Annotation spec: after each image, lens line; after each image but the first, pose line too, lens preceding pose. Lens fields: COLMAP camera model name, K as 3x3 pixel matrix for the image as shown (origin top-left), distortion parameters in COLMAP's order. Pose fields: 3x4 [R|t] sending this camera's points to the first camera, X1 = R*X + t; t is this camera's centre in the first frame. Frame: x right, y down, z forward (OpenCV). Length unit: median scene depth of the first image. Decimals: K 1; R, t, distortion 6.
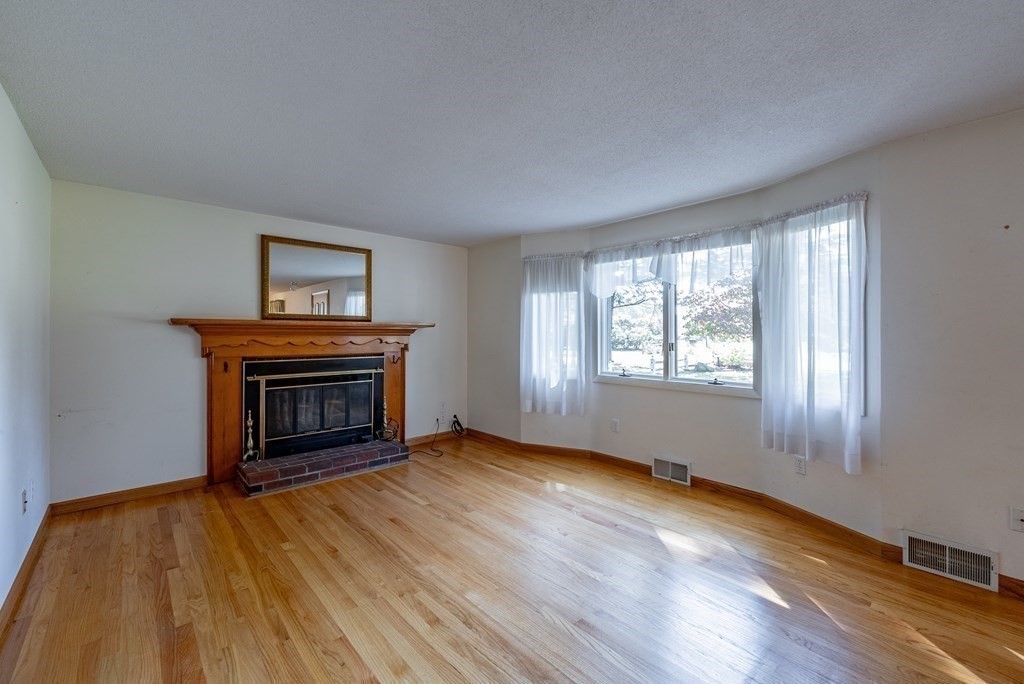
lens RADIAL K [[438.5, 0, 508.4], [0, 438.5, 333.8], [0, 0, 1]] dist [0.001620, 0.000193]
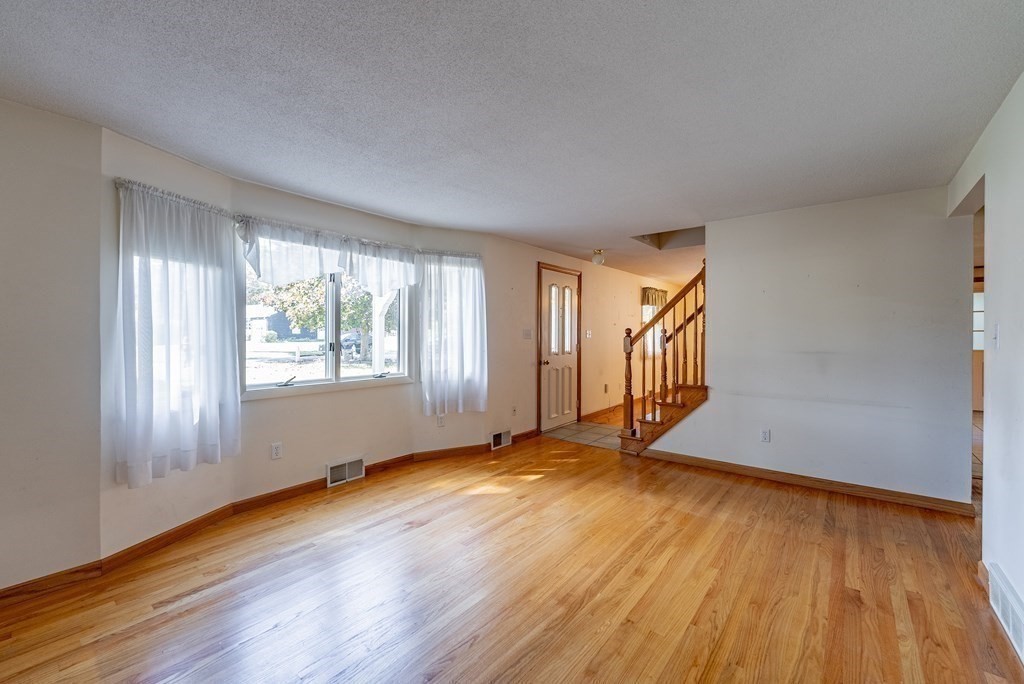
lens RADIAL K [[423.2, 0, 522.3], [0, 423.2, 338.8], [0, 0, 1]] dist [0.001200, -0.000156]
pose [[-0.193347, -0.011131, 0.981067, -0.651475], [-0.002256, 0.999938, 0.010900, 0.001032], [-0.981128, -0.000106, -0.193361, 0.810190]]
